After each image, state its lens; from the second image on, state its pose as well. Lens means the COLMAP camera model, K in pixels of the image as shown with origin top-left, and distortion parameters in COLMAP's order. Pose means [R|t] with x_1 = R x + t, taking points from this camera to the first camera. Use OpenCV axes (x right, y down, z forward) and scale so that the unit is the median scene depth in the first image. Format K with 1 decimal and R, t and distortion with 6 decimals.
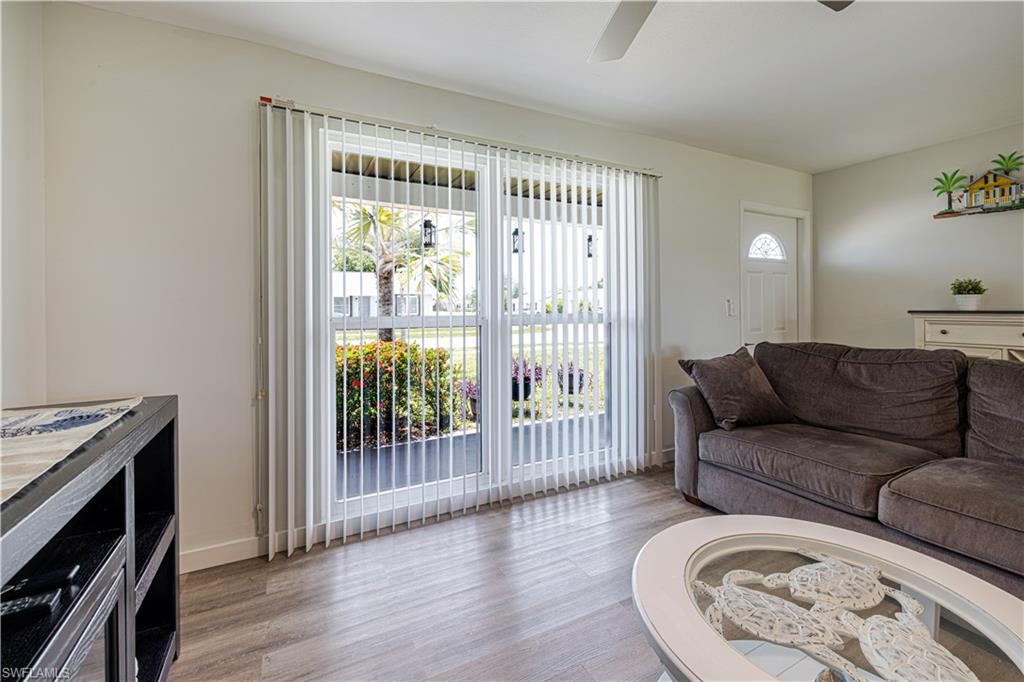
lens RADIAL K [[438.9, 0, 513.8], [0, 438.9, 309.5], [0, 0, 1]] dist [-0.000943, 0.000141]
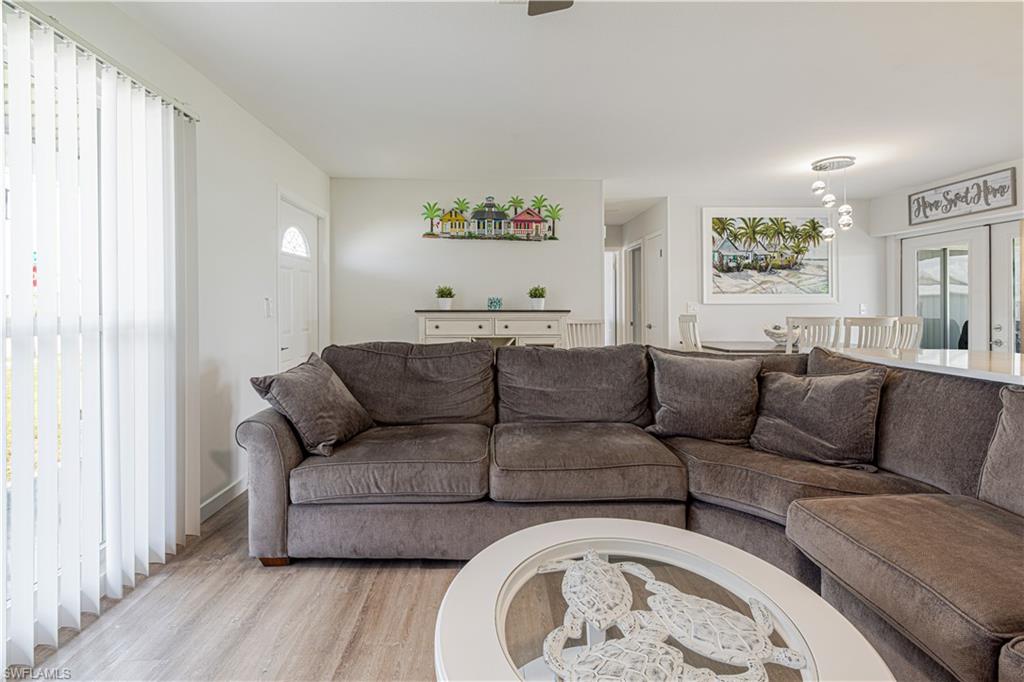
lens RADIAL K [[438.9, 0, 505.2], [0, 438.9, 307.7], [0, 0, 1]] dist [-0.000943, 0.000141]
pose [[0.435972, 0.002956, 0.899955, -0.087974], [0.000314, 0.999994, -0.003437, 0.000162], [-0.899960, 0.001782, 0.435968, 0.273343]]
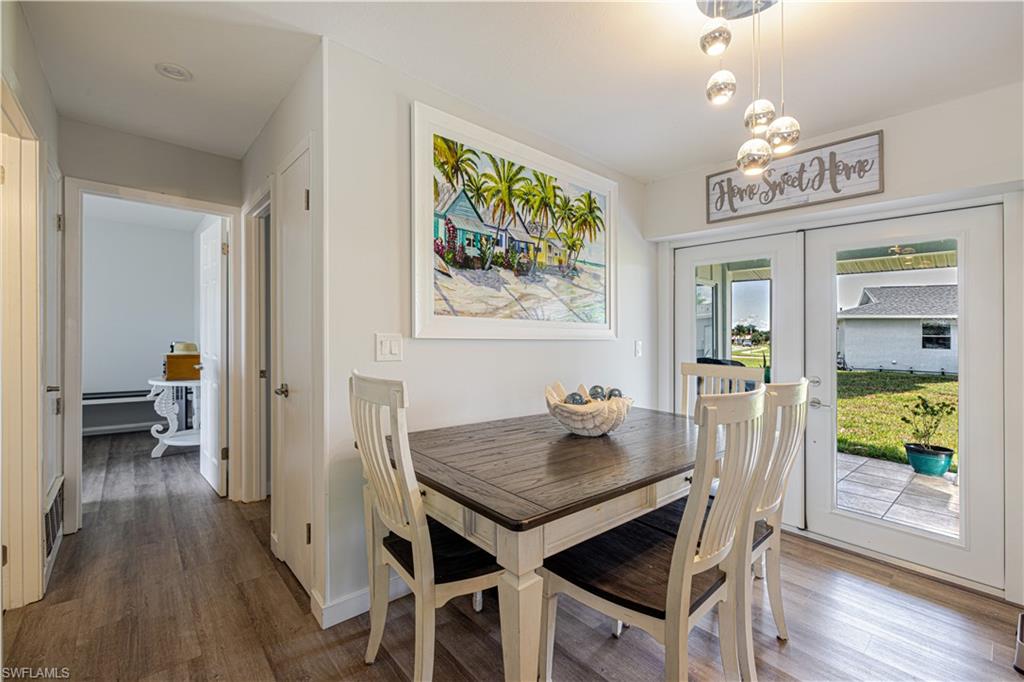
lens RADIAL K [[438.9, 0, 514.6], [0, 438.9, 334.8], [0, 0, 1]] dist [-0.000943, 0.000141]
pose [[-0.241852, 0.002884, 0.970309, 1.086432], [-0.015330, 0.999859, -0.006793, -0.024048], [-0.970192, -0.016517, -0.241773, 0.335728]]
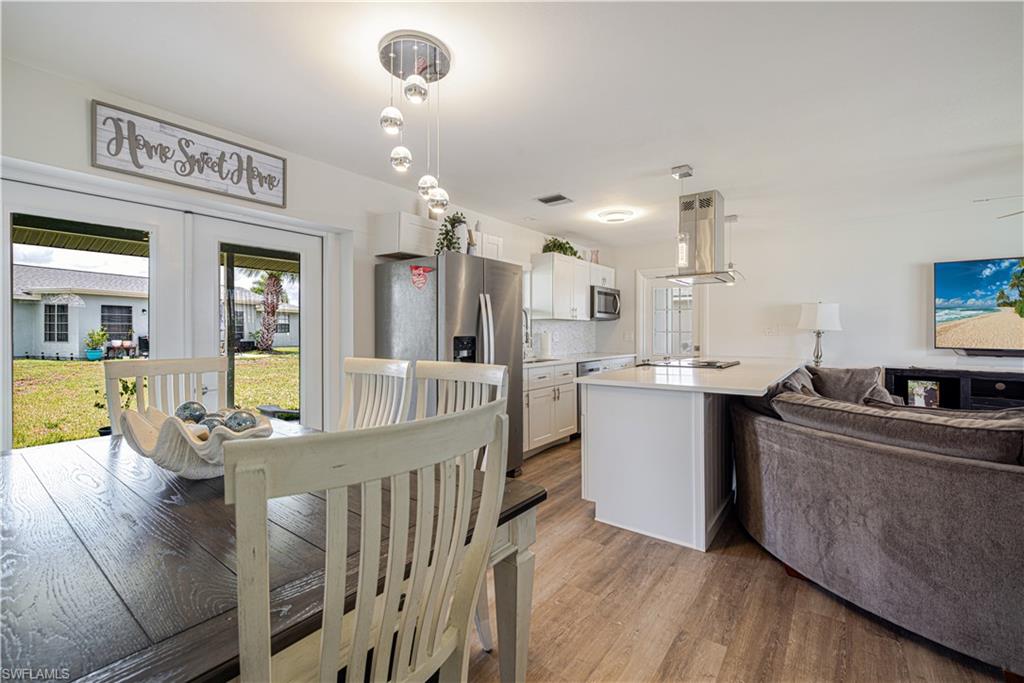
lens RADIAL K [[438.9, 0, 506.1], [0, 438.9, 326.6], [0, 0, 1]] dist [-0.000943, 0.000141]
pose [[-0.908634, -0.002784, -0.417584, 1.657616], [-0.002676, 0.999996, -0.000842, -0.030428], [0.417585, 0.000352, -0.908638, 0.616190]]
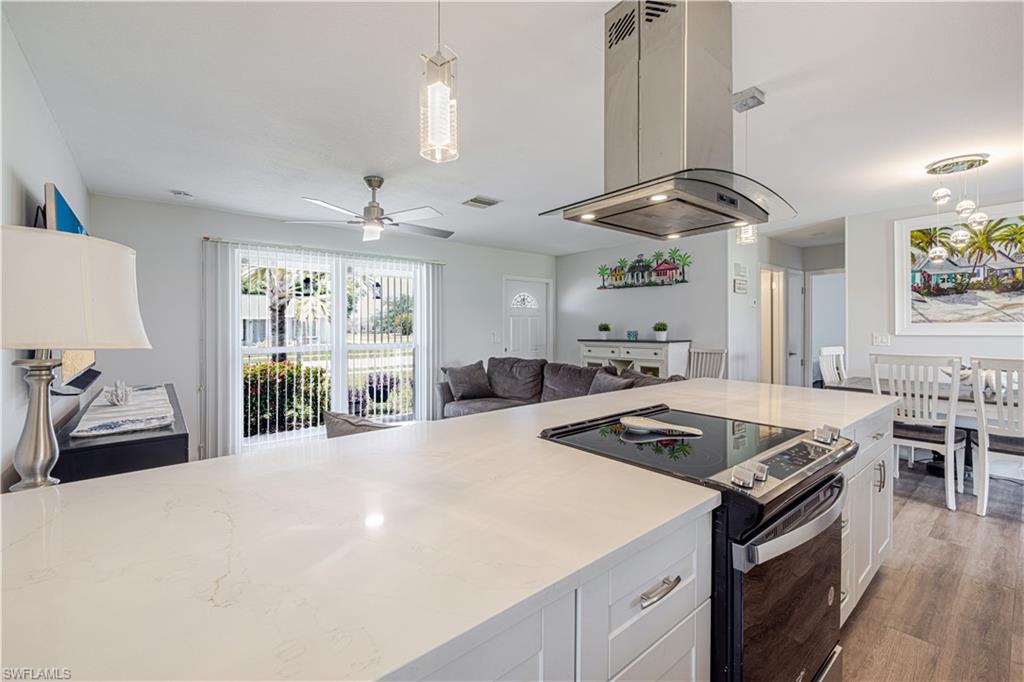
lens RADIAL K [[438.9, 0, 506.2], [0, 438.9, 326.7], [0, 0, 1]] dist [-0.000943, 0.000141]
pose [[0.980742, -0.001792, 0.195299, 0.253515], [0.003480, 0.999959, -0.008302, -0.041614], [-0.195277, 0.008822, 0.980709, -0.850740]]
